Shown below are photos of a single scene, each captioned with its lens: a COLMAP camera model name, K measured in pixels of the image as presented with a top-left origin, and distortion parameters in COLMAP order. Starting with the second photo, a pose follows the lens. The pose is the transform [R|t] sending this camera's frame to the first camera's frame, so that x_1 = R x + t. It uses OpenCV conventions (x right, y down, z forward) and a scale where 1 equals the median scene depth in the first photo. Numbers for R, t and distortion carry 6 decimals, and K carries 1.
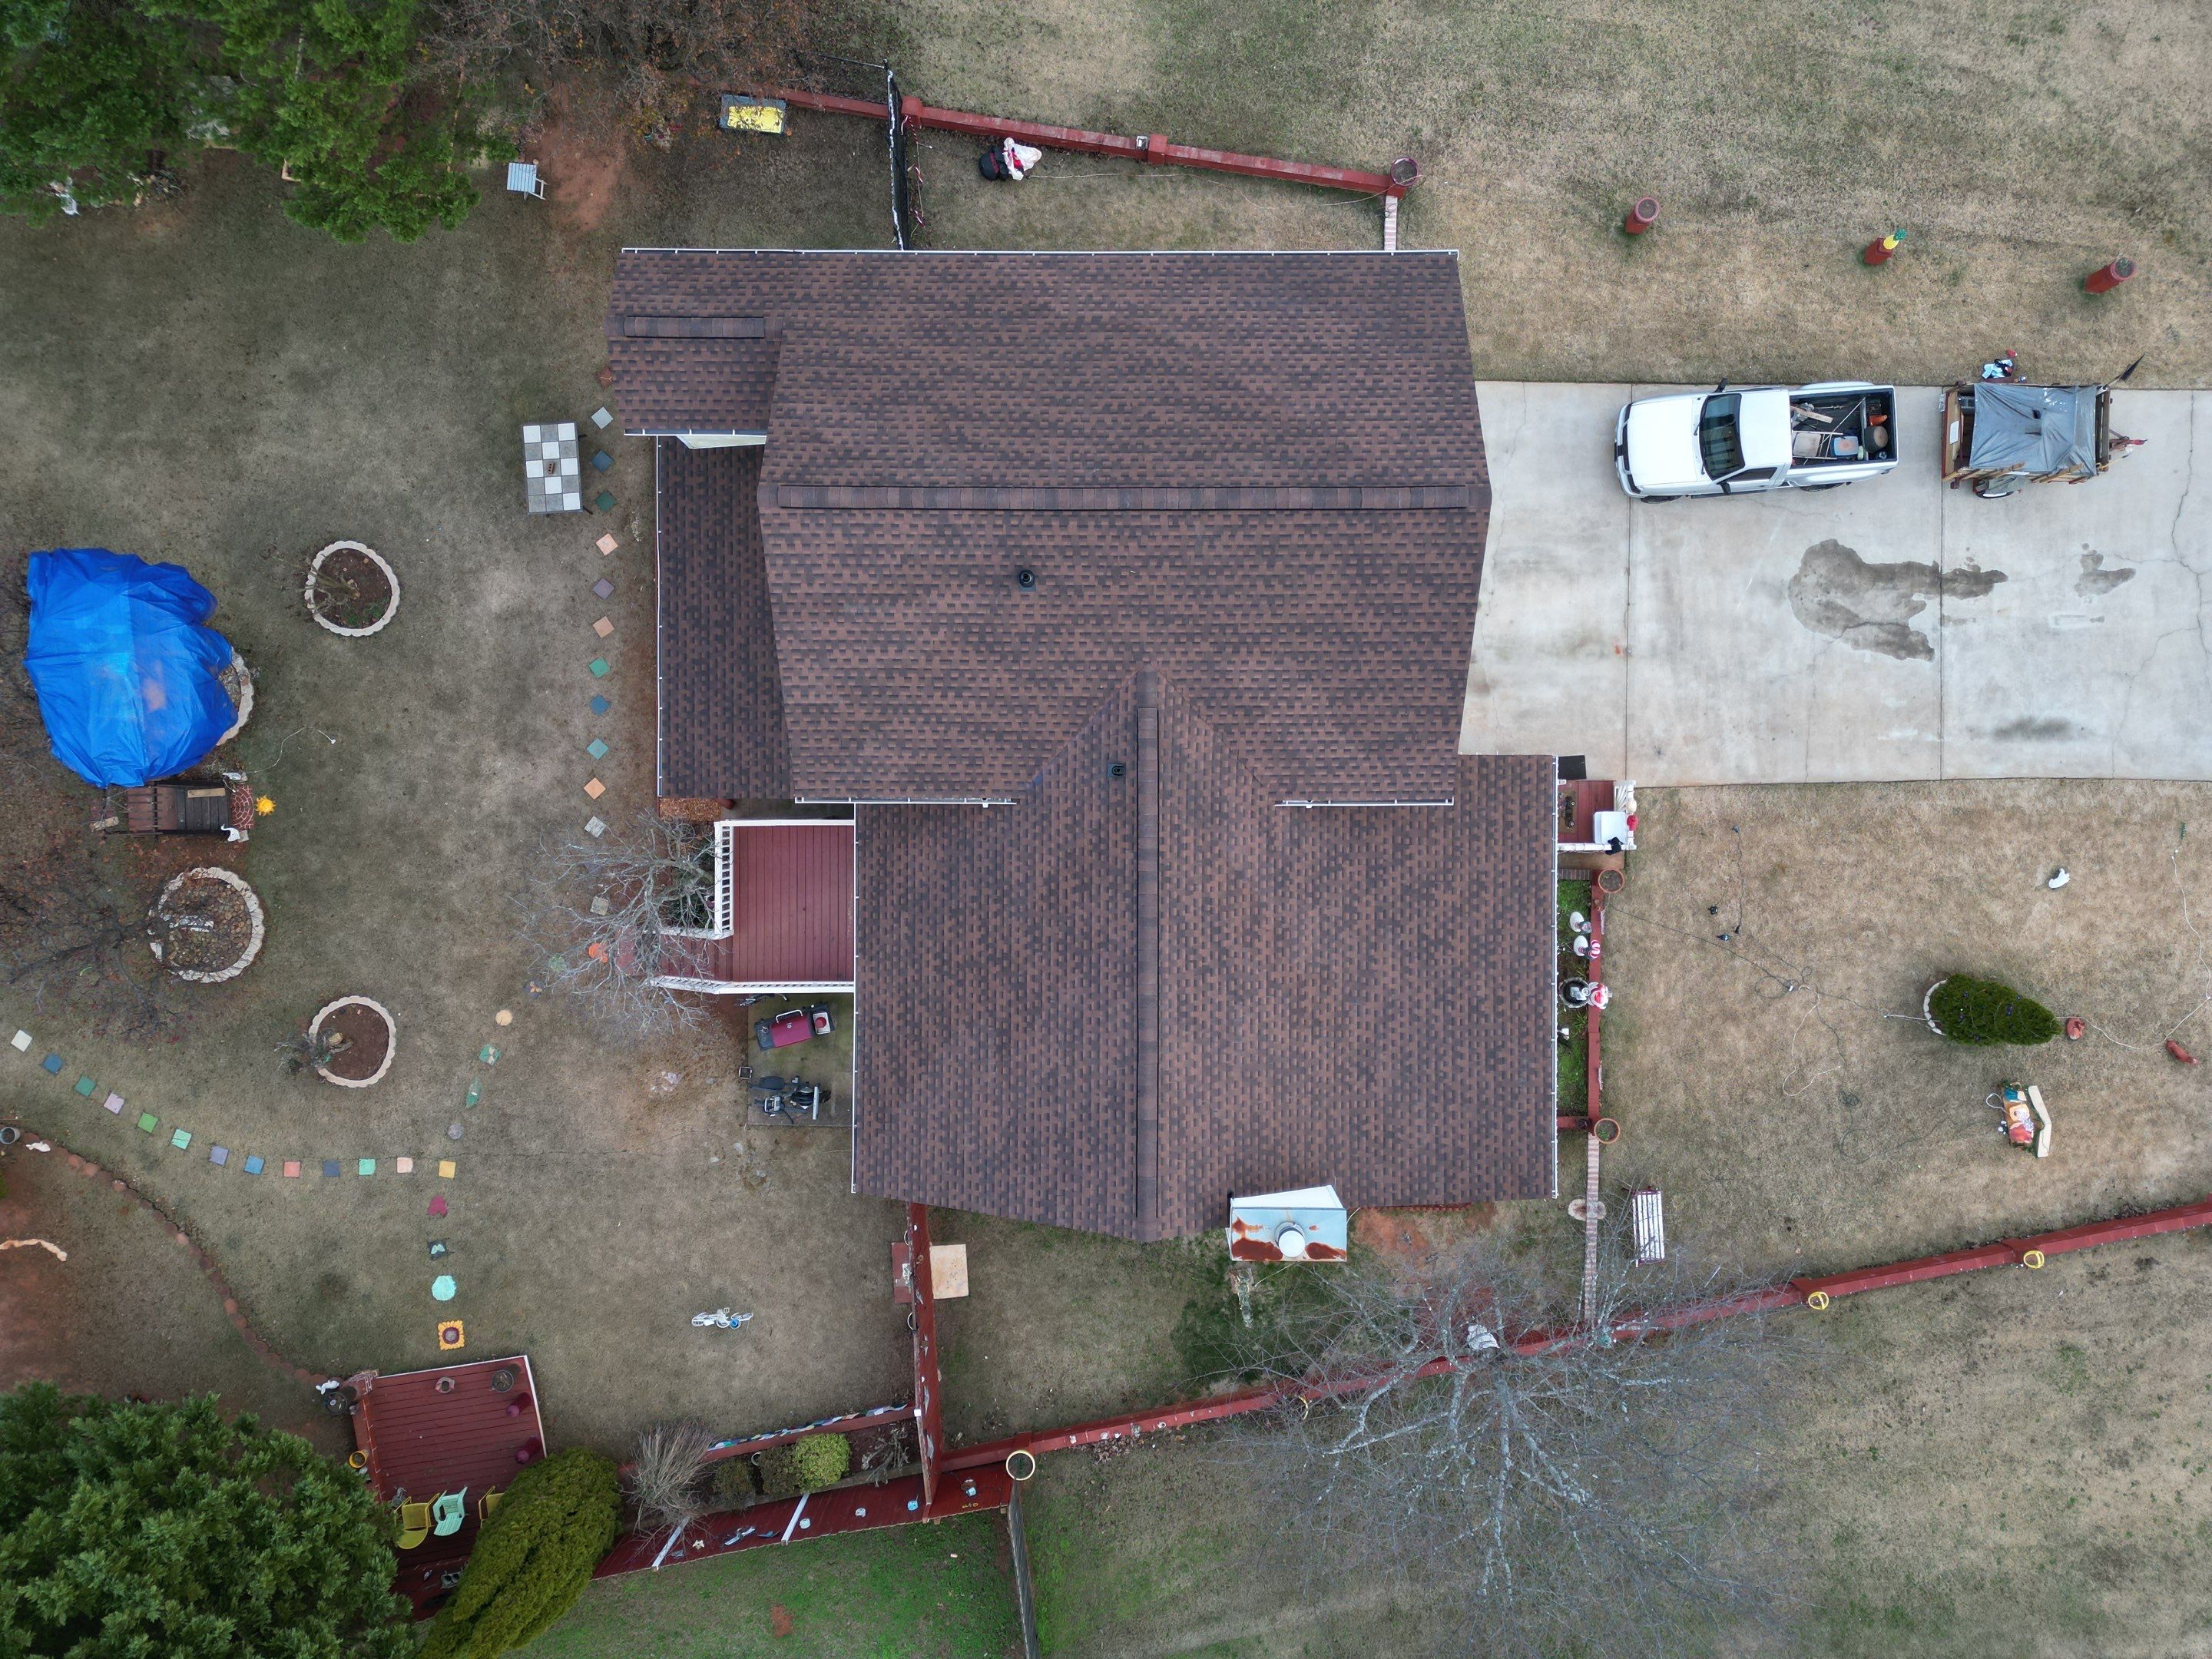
lens RADIAL K [[1537.3, 0, 1111.1], [0, 1537.3, 846.5], [0, 0, 1]] dist [0.068220, -0.066051]
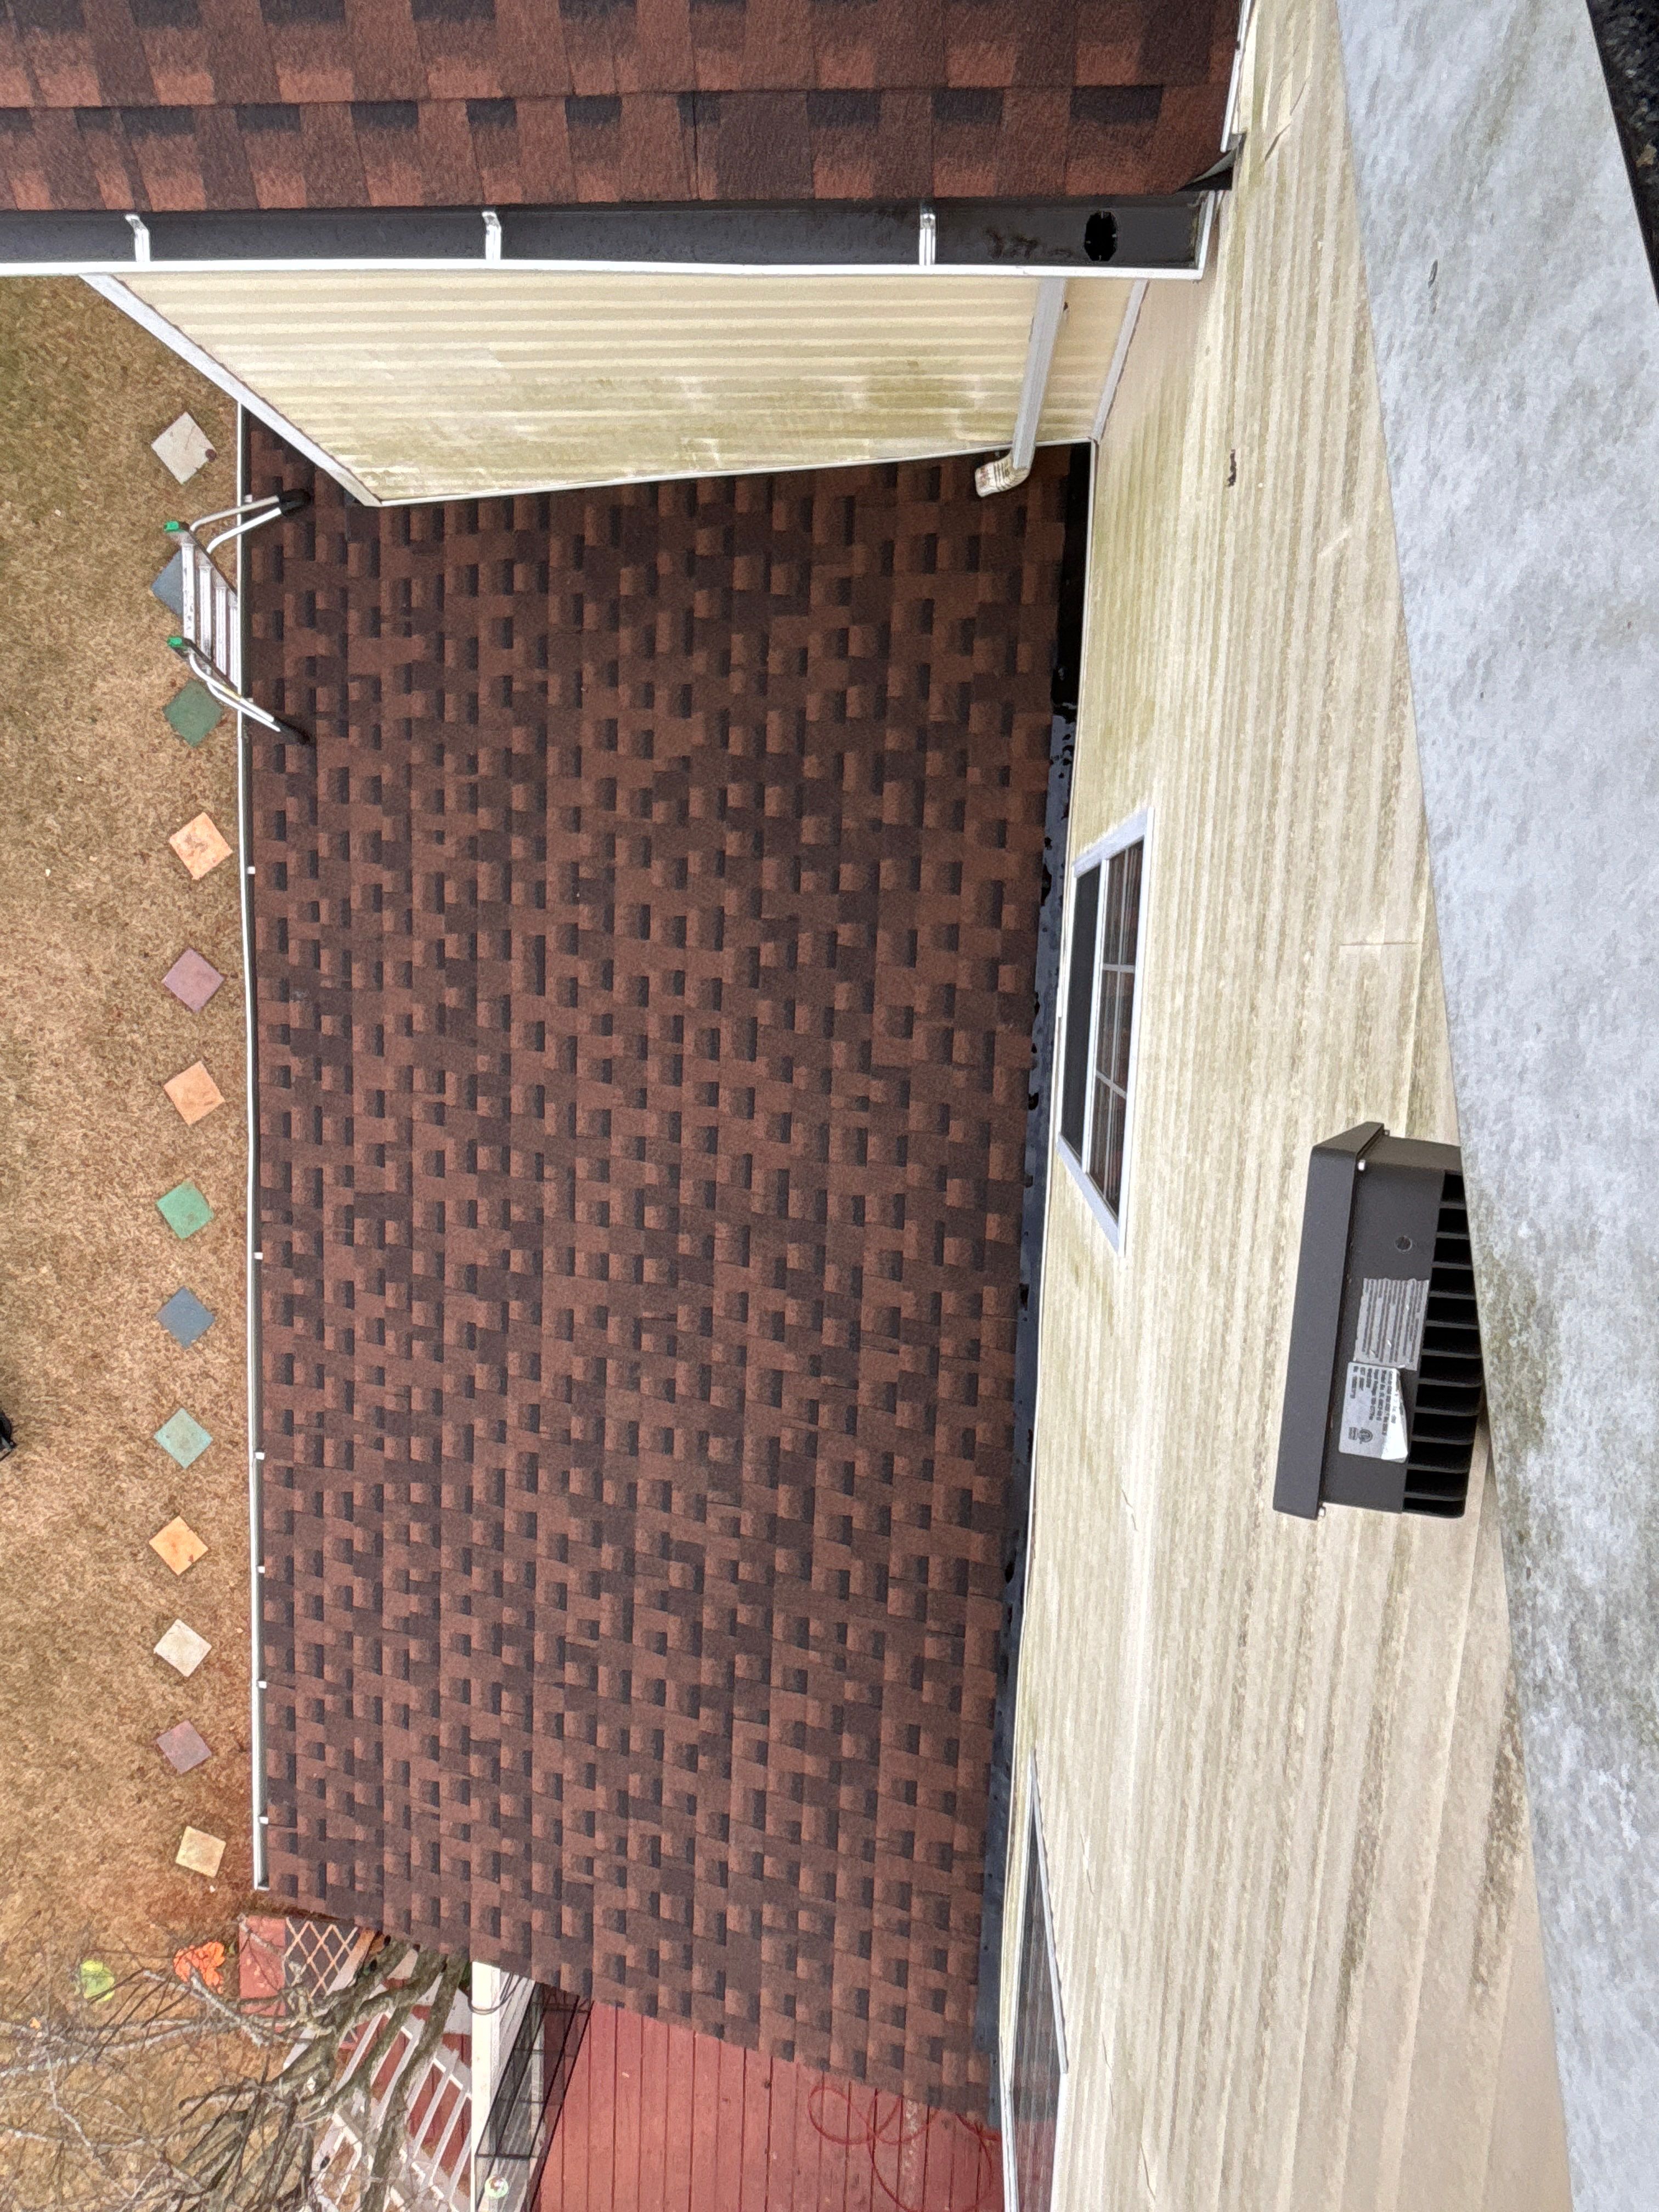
lens RADIAL K [[1234.7, 0, 830.3], [0, 1234.7, 1102.9], [0, 0, 1]] dist [0.010978, -0.012352]
pose [[0.996660, 0.047443, -0.066467, -0.171259], [-0.039424, 0.992332, 0.117147, -0.176841], [0.071515, -0.114136, 0.990888, 0.742171]]
